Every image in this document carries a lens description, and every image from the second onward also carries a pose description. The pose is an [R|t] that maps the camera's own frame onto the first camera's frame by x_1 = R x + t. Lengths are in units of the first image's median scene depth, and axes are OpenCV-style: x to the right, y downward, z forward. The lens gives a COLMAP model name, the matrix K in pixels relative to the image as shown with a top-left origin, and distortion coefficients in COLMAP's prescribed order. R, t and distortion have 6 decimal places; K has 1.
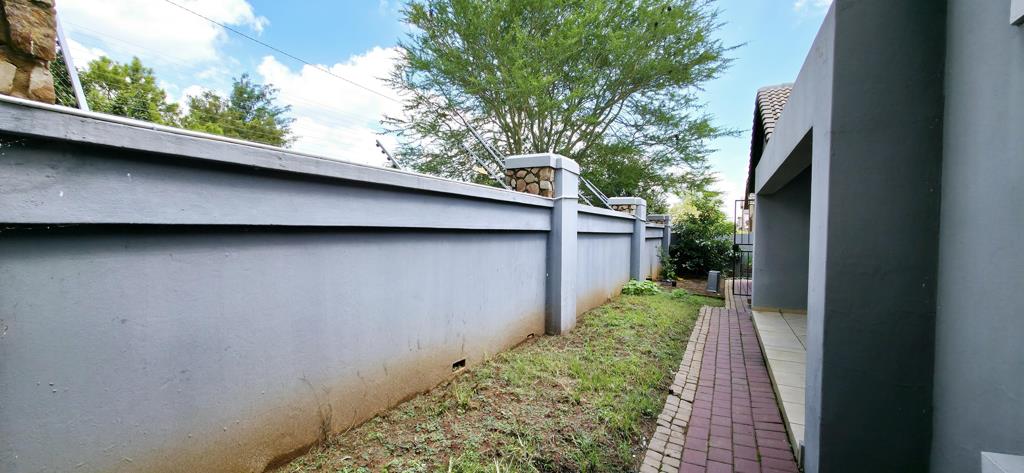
lens RADIAL K [[411.6, 0, 511.9], [0, 411.6, 236.2], [0, 0, 1]] dist [-0.000805, -0.000110]
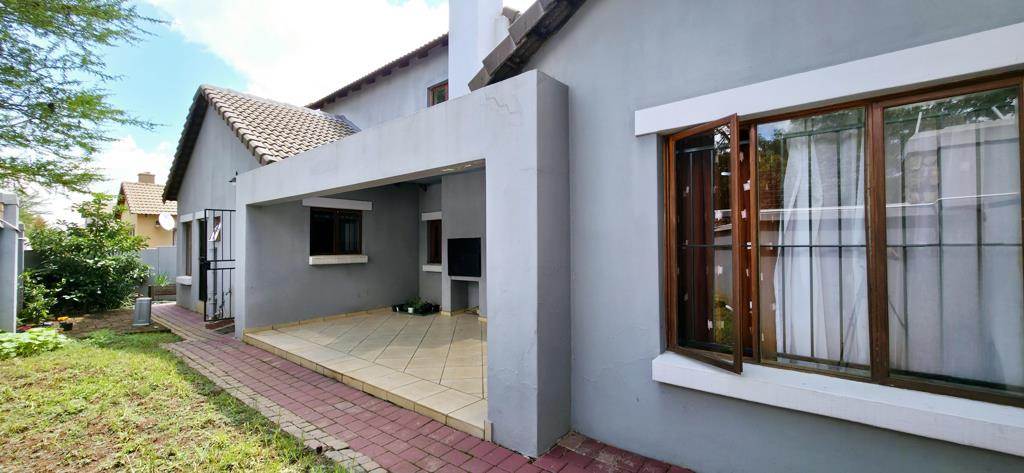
lens RADIAL K [[411.6, 0, 511.8], [0, 411.6, 235.8], [0, 0, 1]] dist [-0.000805, -0.000110]
pose [[0.217326, 0.003206, 0.976094, -0.109468], [0.027098, 0.999589, -0.009317, -0.005878], [-0.975723, 0.028475, 0.217150, 0.160025]]
